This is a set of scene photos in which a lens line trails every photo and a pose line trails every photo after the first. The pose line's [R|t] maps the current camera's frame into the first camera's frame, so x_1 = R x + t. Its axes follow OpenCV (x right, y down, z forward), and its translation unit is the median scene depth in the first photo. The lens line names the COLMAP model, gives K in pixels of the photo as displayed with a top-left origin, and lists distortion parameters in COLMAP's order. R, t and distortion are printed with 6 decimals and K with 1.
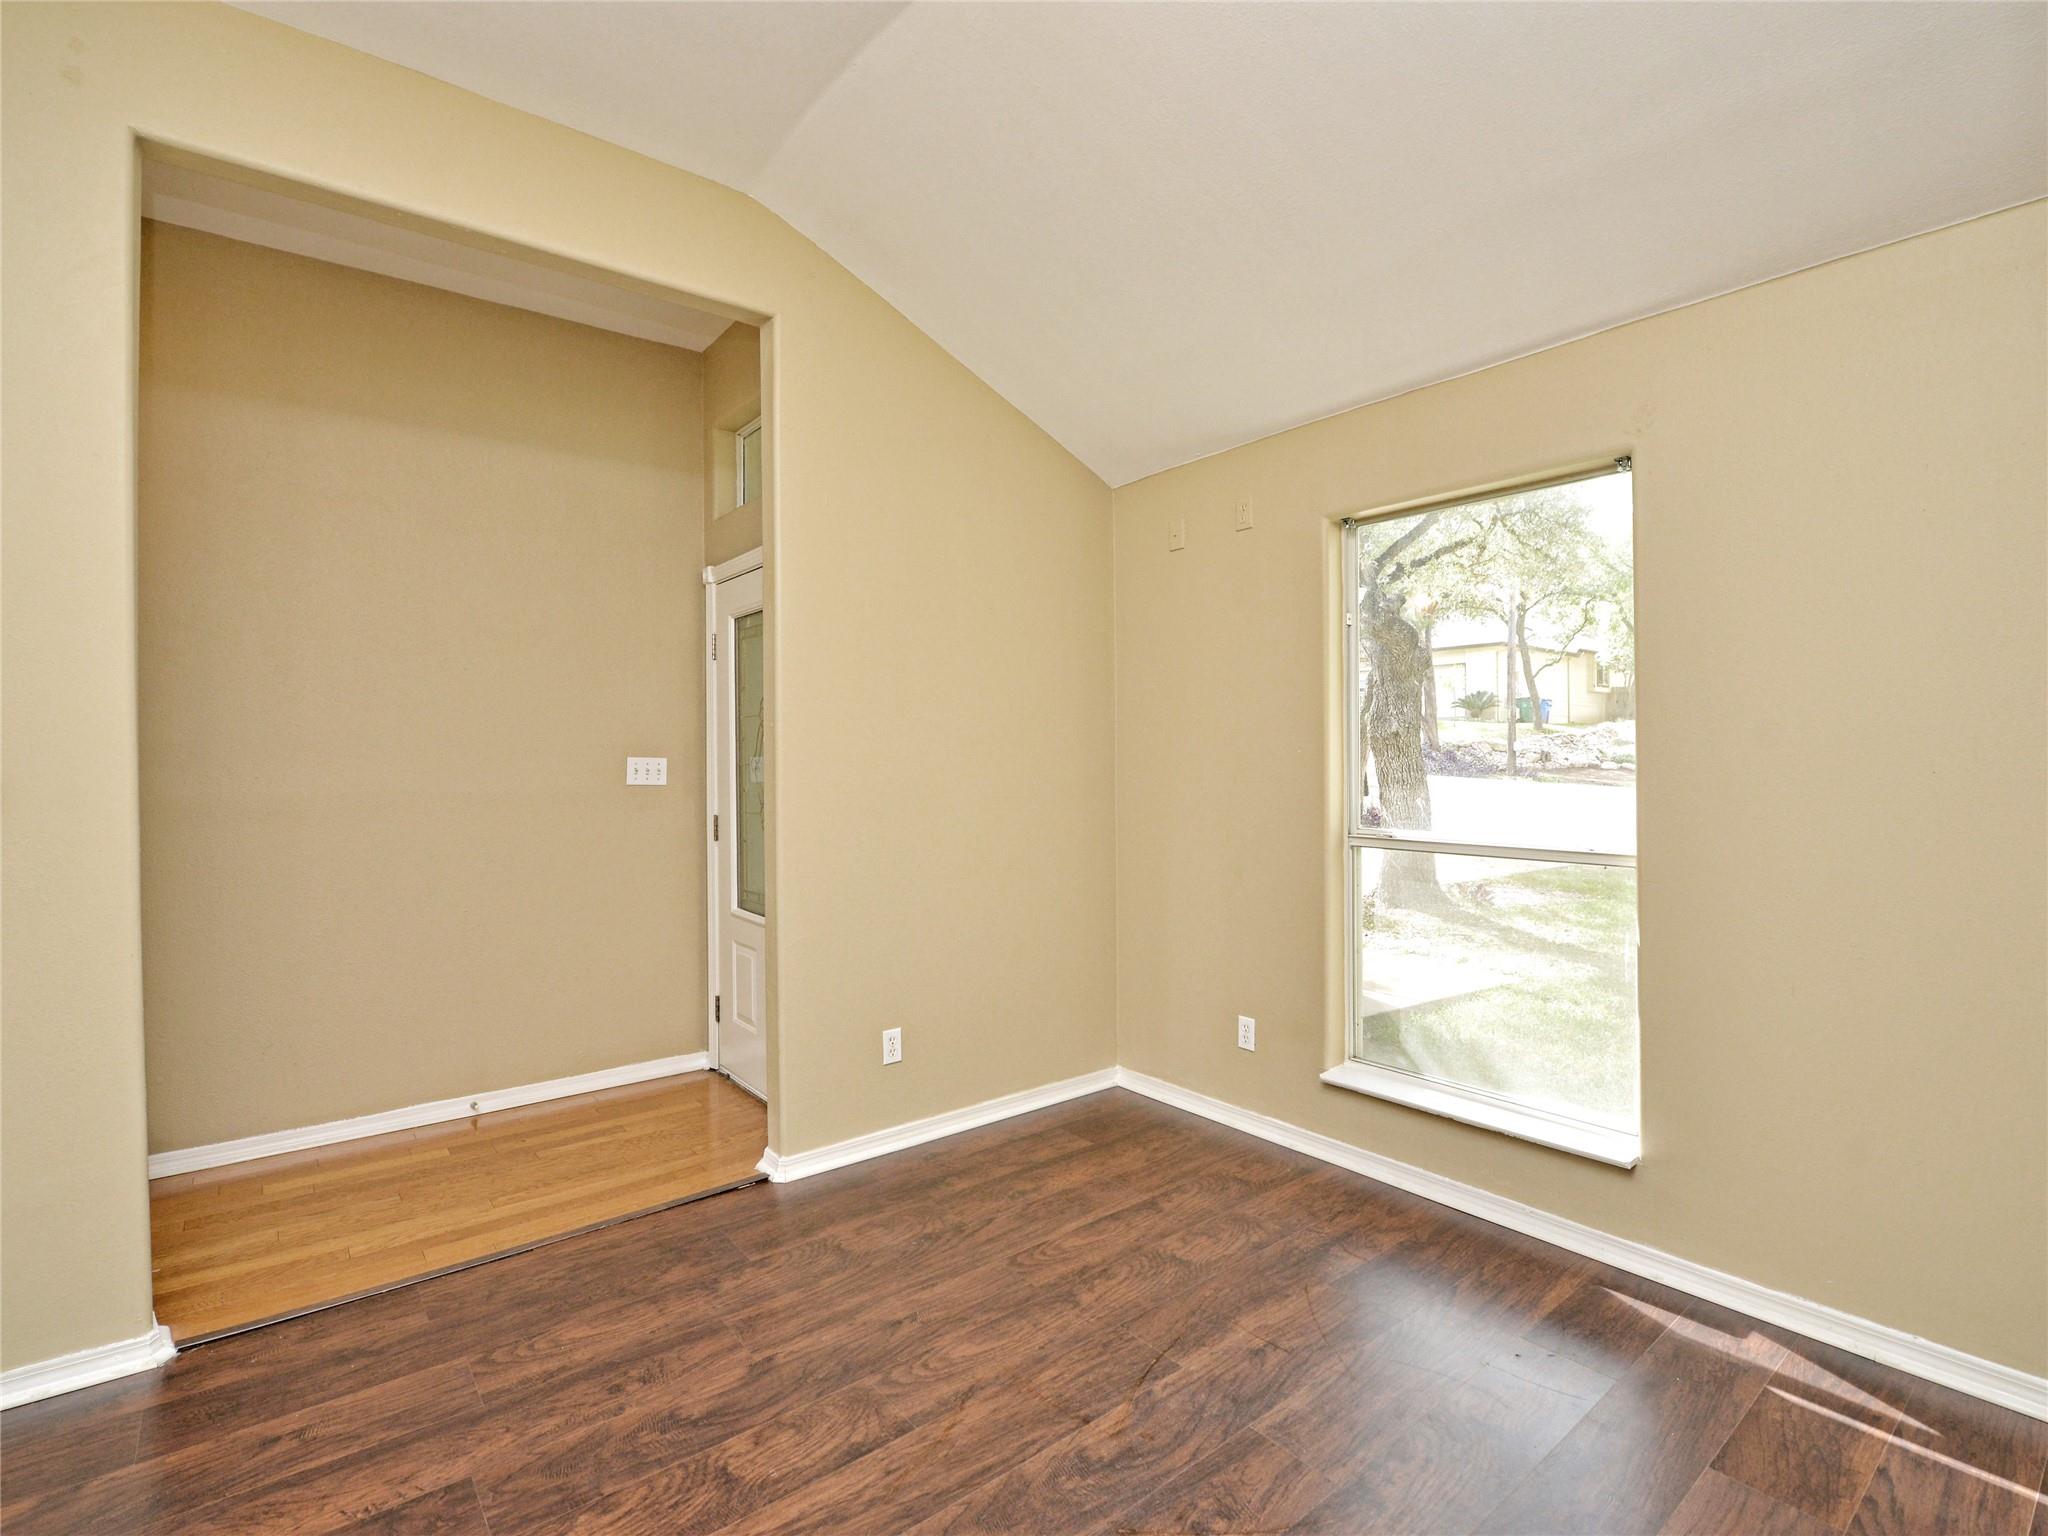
lens RADIAL K [[948.7, 0, 1026.8], [0, 948.7, 764.7], [0, 0, 1]] dist [-0.014752, -0.002697]
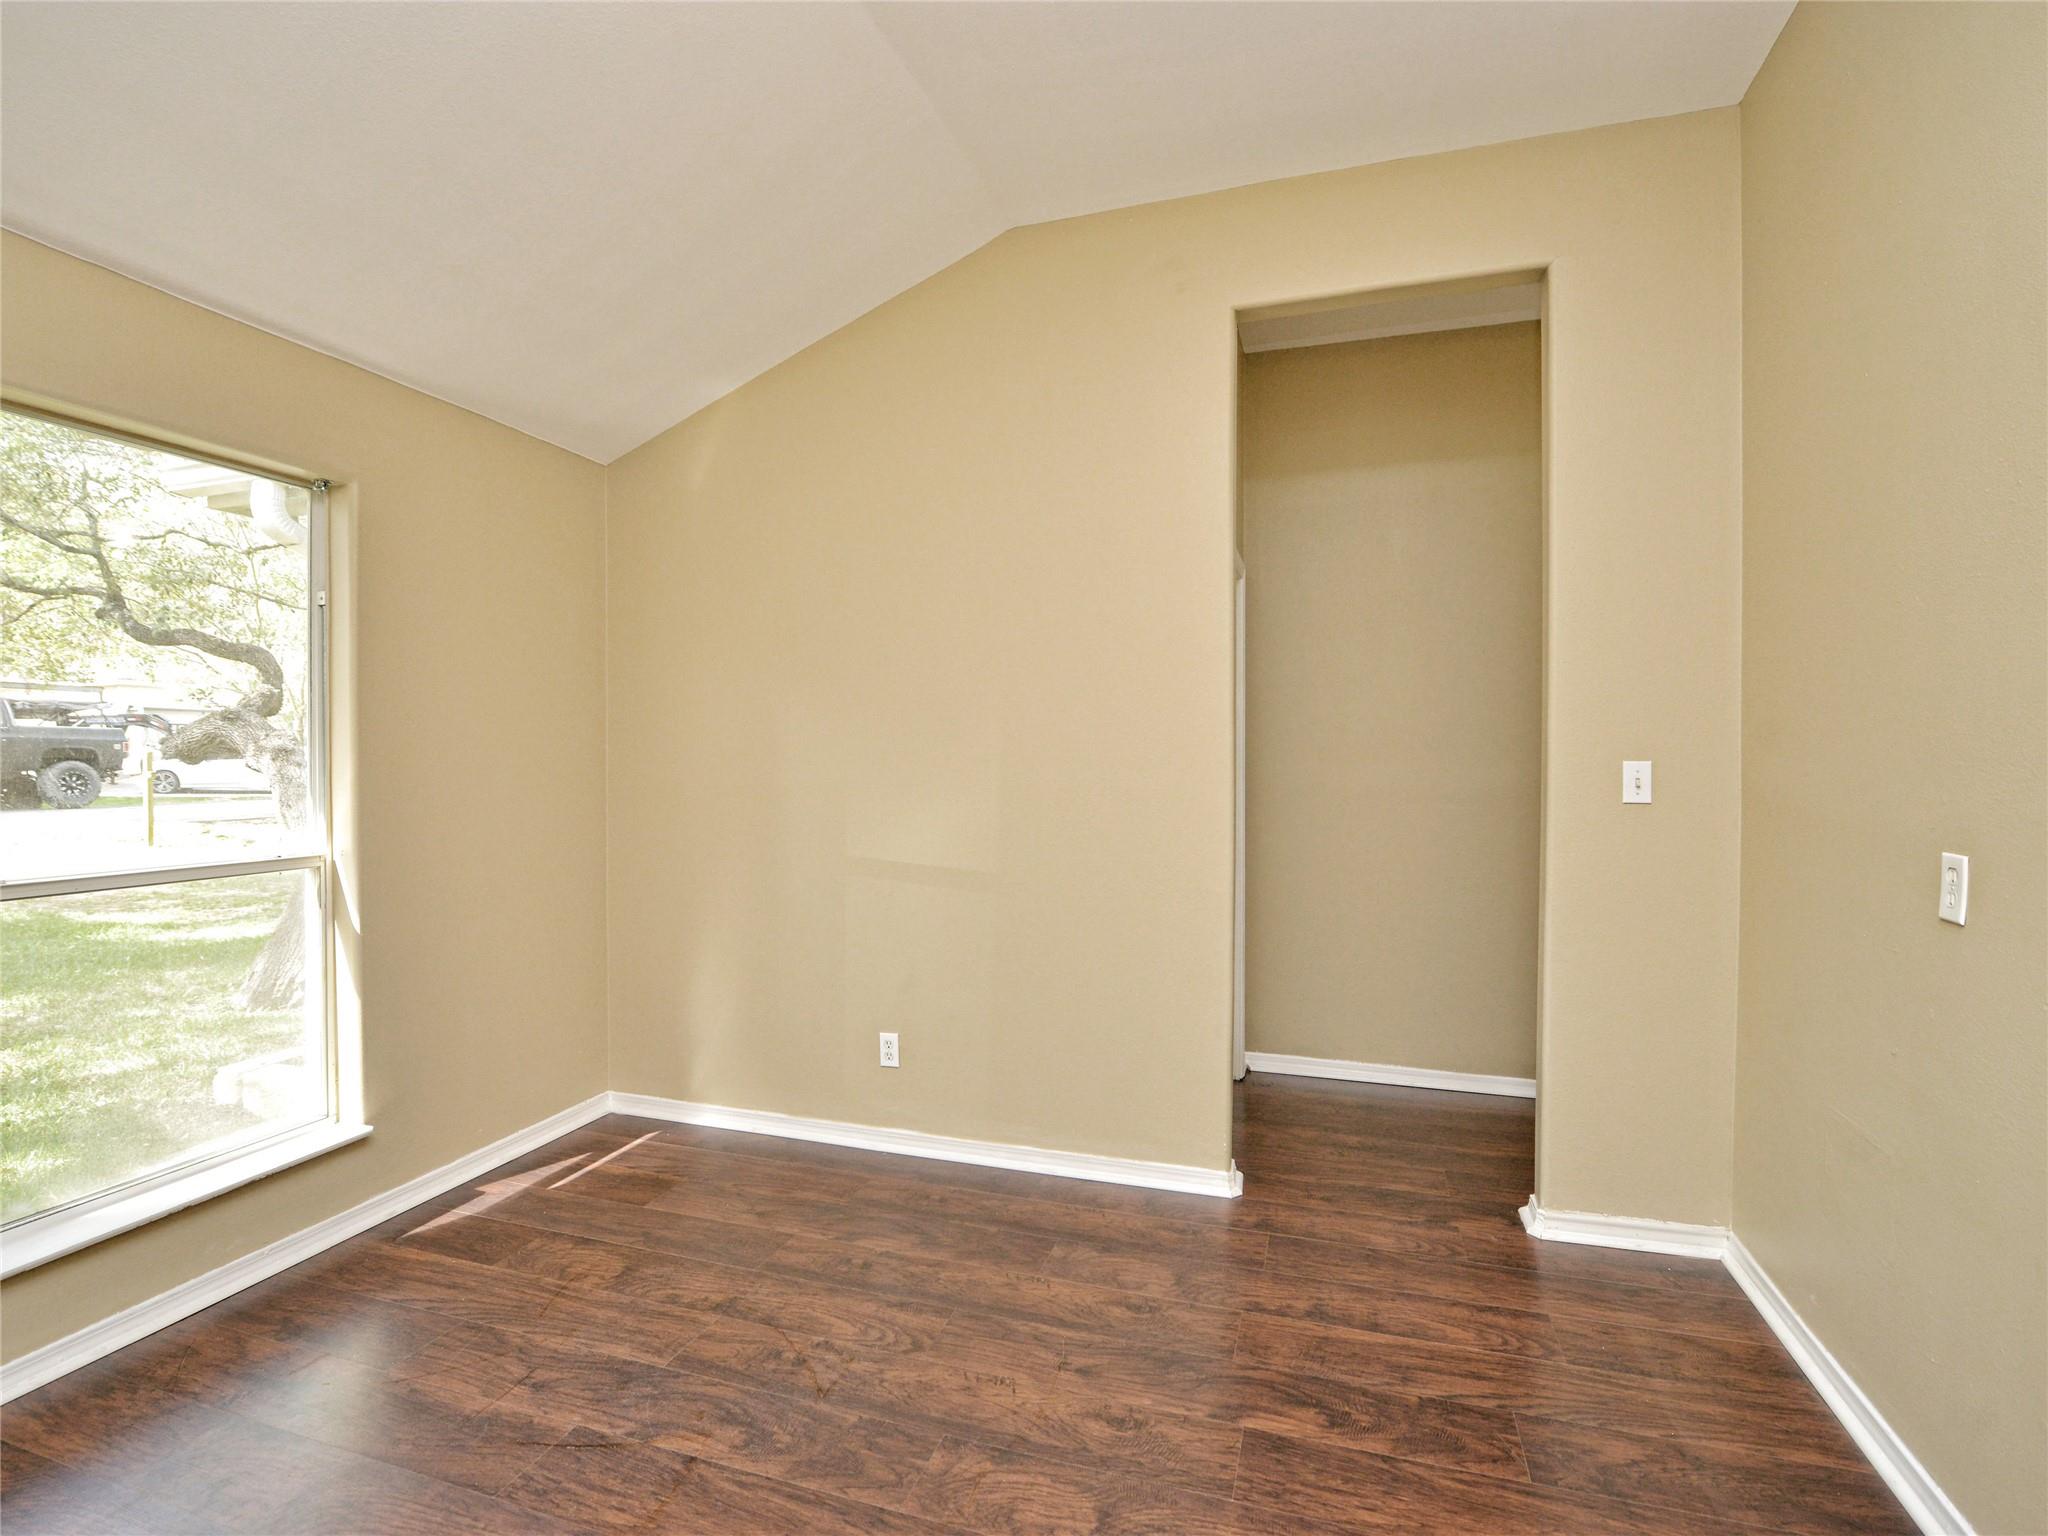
lens RADIAL K [[948.7, 0, 1030.3], [0, 948.7, 770.1], [0, 0, 1]] dist [-0.014752, -0.002697]
pose [[-0.549648, -0.002526, 0.835393, -0.867843], [0.005176, 0.999966, 0.006430, -0.003518], [-0.835381, 0.007858, -0.549616, 1.166489]]
